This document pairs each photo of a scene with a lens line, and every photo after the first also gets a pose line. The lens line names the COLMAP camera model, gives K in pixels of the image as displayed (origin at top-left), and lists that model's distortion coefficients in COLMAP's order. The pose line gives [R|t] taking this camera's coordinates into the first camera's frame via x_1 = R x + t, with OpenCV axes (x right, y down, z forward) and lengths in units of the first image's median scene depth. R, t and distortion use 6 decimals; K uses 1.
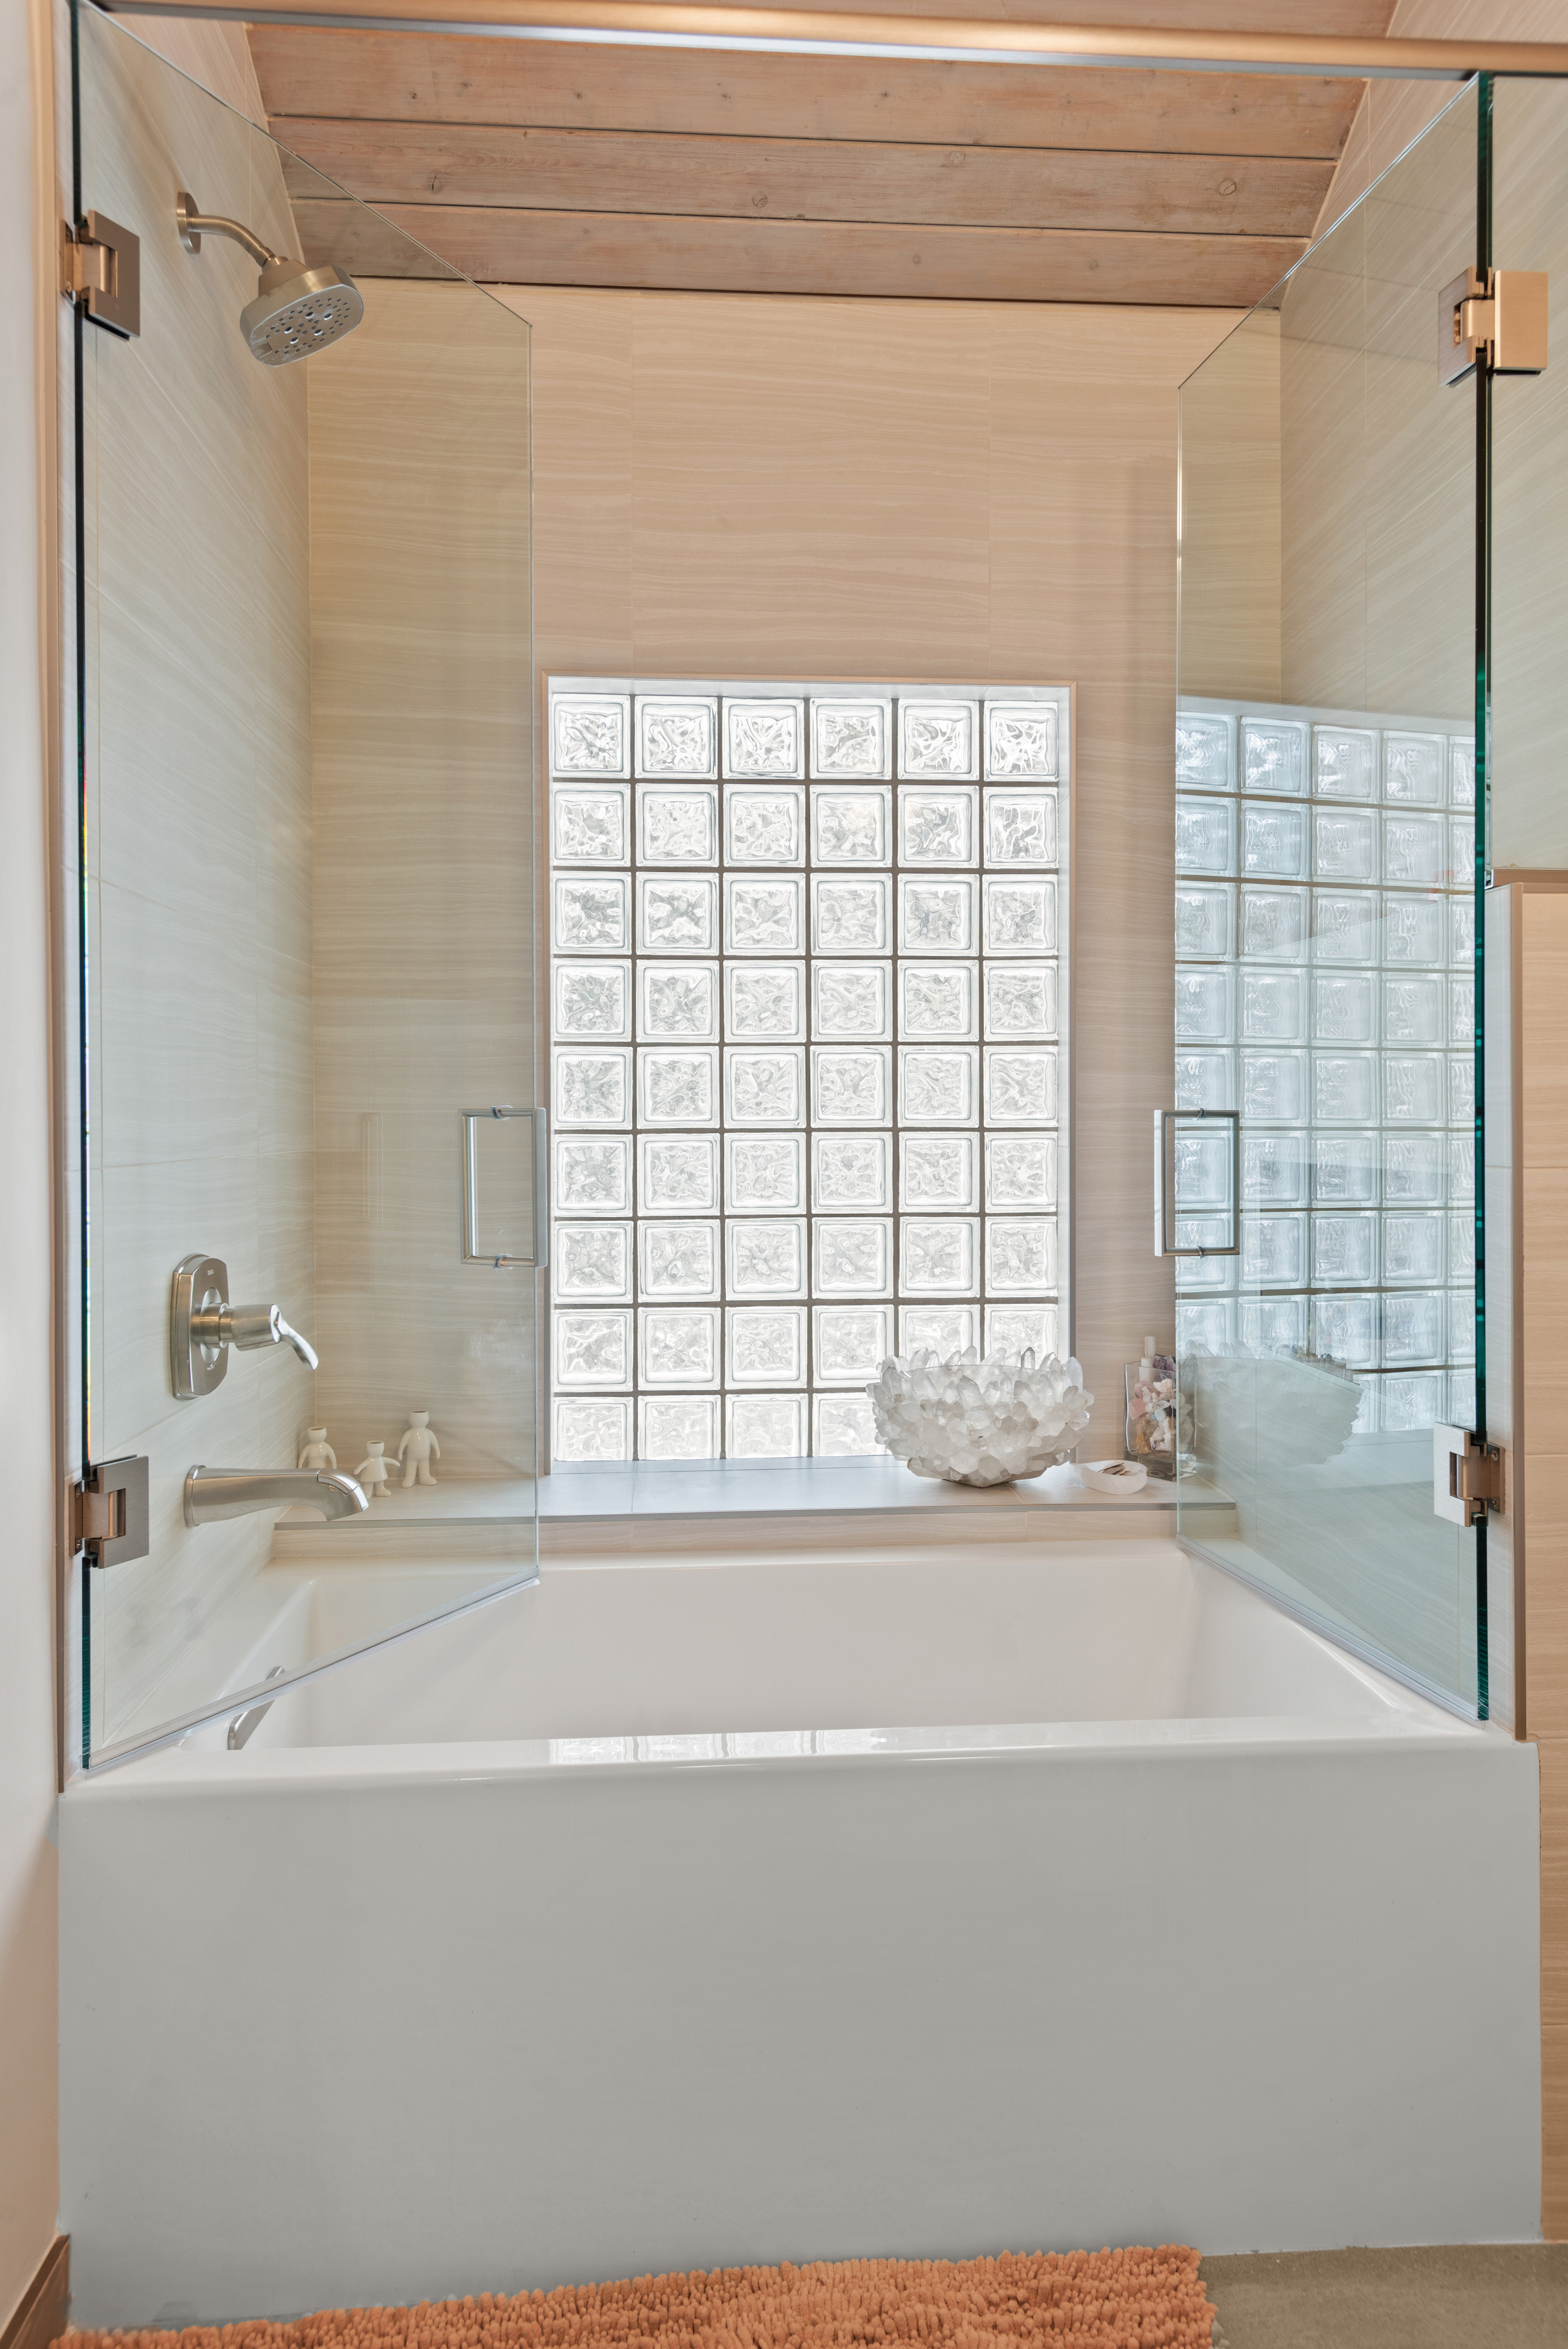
lens RADIAL K [[1618.0, 0, 780.4], [0, 1618.0, 1168.5], [0, 0, 1]] dist [0.009407, 0.004441]
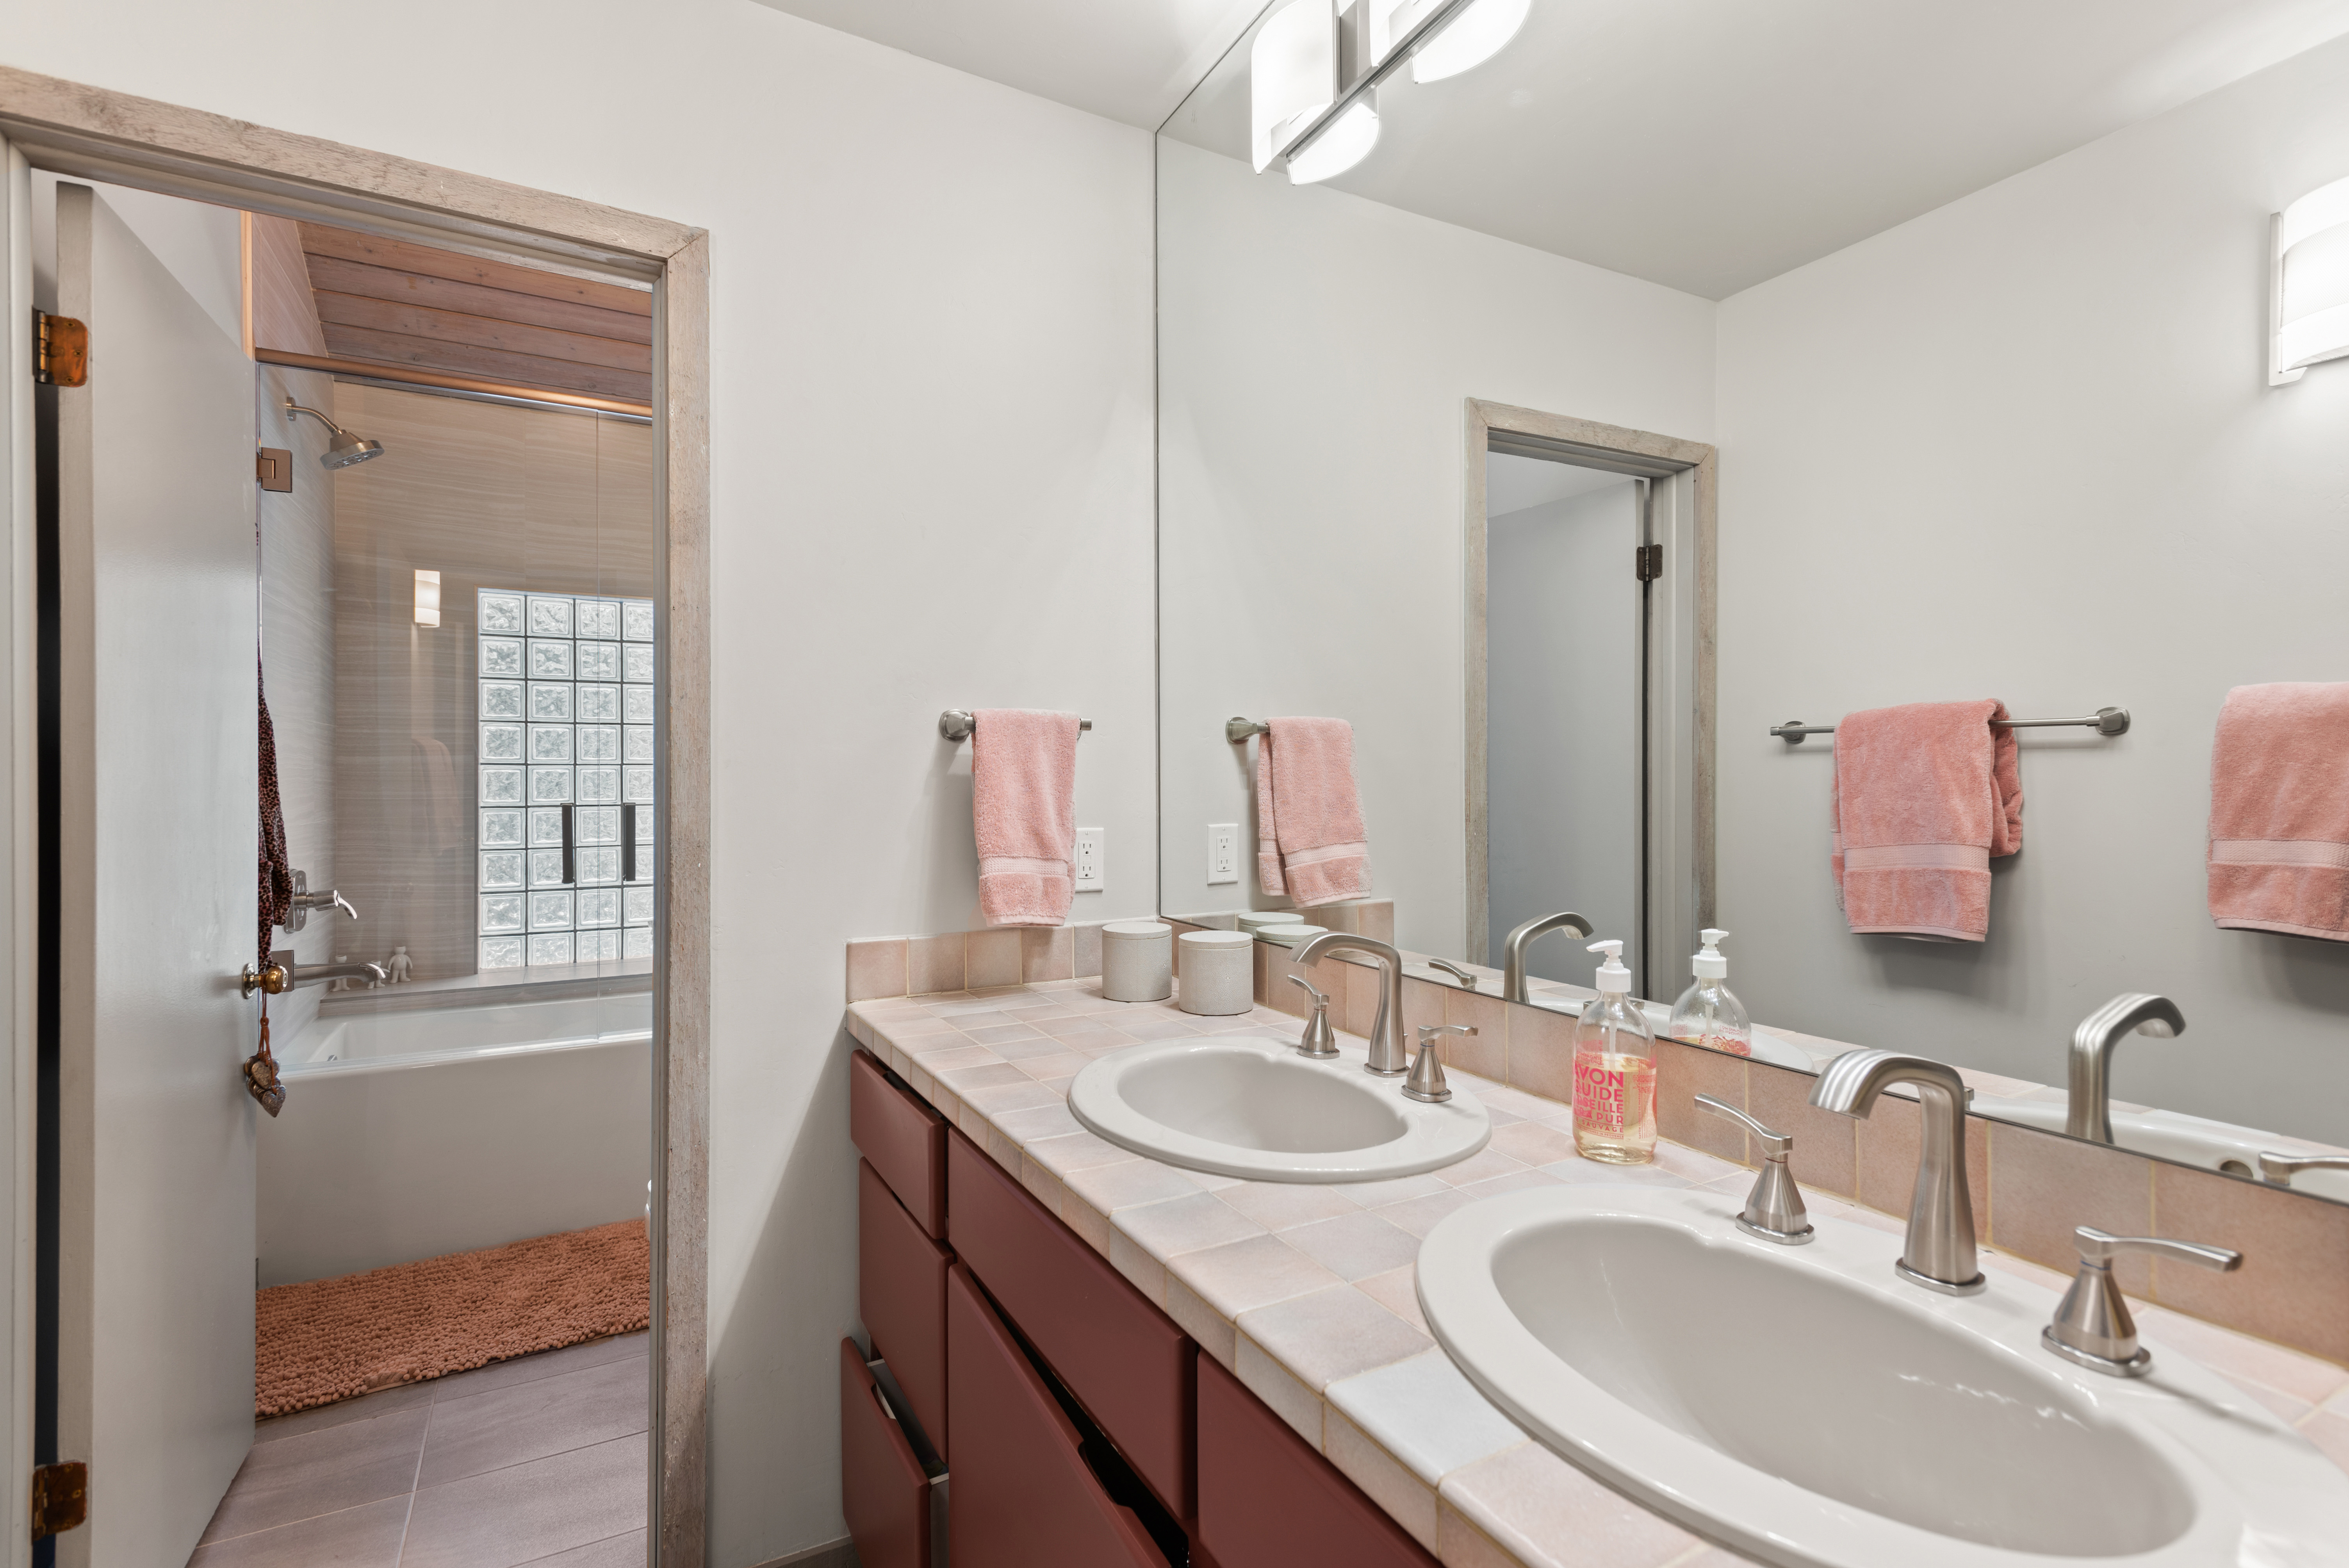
lens RADIAL K [[1120.7, 0, 1198.3], [0, 1120.7, 786.0], [0, 0, 1]] dist [0.011037, -0.000161]
pose [[0.907624, 0.002314, 0.419777, 0.085901], [0.005075, 0.999851, -0.016483, -0.021232], [-0.419753, 0.017091, 0.907478, -0.668639]]
